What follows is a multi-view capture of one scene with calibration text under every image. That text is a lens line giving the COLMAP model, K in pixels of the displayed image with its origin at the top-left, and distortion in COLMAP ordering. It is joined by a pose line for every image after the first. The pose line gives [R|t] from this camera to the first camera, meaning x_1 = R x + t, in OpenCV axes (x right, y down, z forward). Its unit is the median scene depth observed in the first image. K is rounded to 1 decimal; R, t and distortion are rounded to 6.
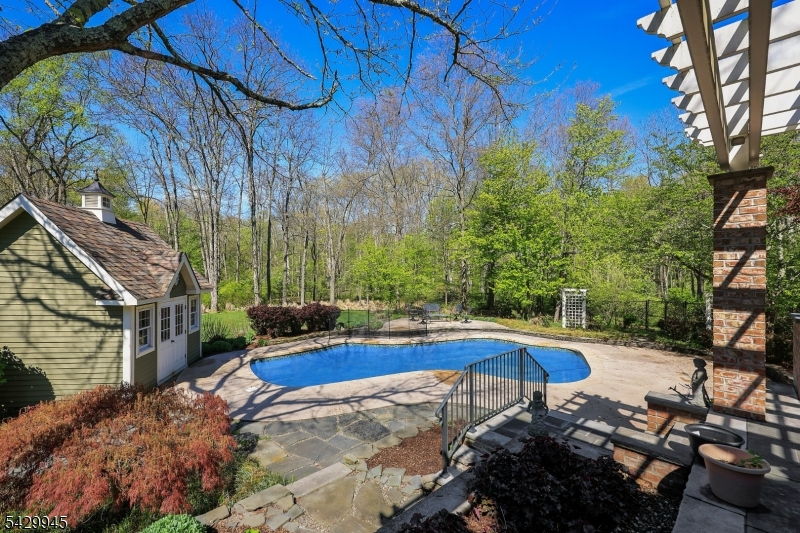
lens RADIAL K [[343.8, 0, 408.4], [0, 343.8, 276.9], [0, 0, 1]] dist [-0.003369, 0.000126]
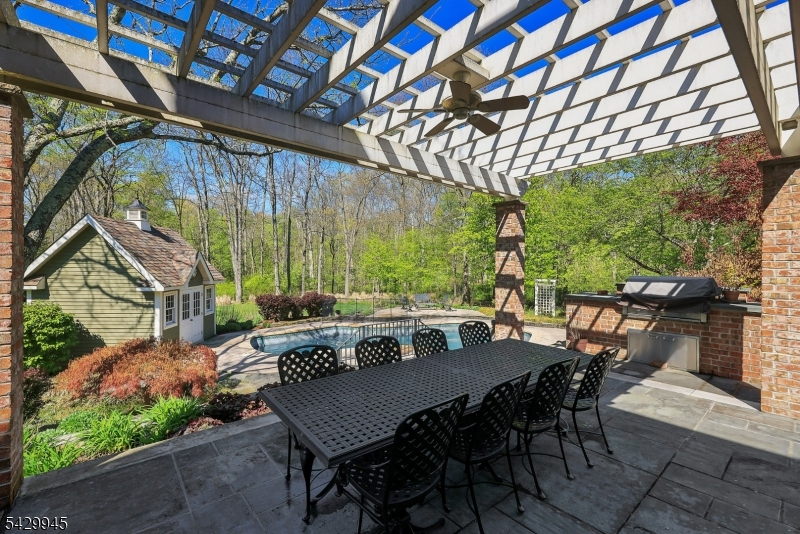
lens RADIAL K [[343.8, 0, 400.0], [0, 343.8, 267.8], [0, 0, 1]] dist [-0.003369, 0.000126]
pose [[0.996084, -0.007146, -0.088117, 0.289491], [0.006539, 0.999953, -0.007174, 0.004775], [0.088164, 0.006570, 0.996084, -0.306534]]
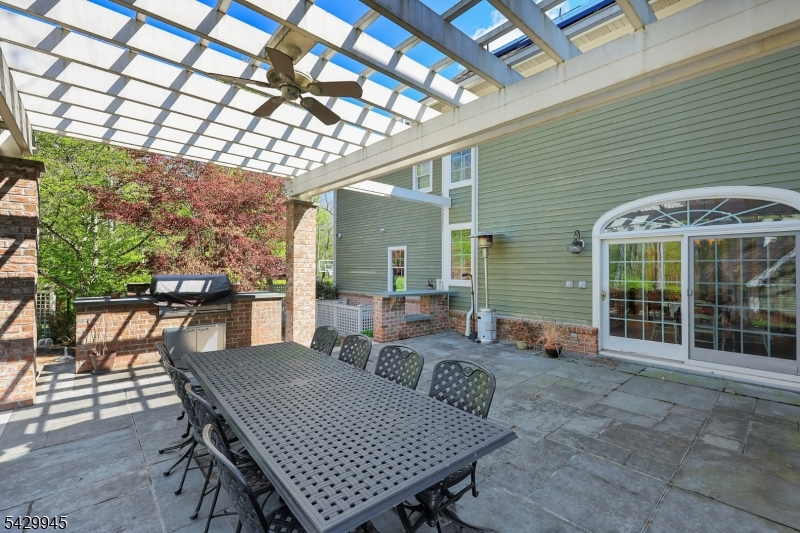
lens RADIAL K [[343.8, 0, 400.2], [0, 343.8, 260.6], [0, 0, 1]] dist [-0.003369, 0.000126]
pose [[0.061956, 0.015235, 0.997963, 0.030742], [0.007526, 0.999848, -0.015731, 0.004367], [-0.998051, 0.008486, 0.061832, -0.079866]]
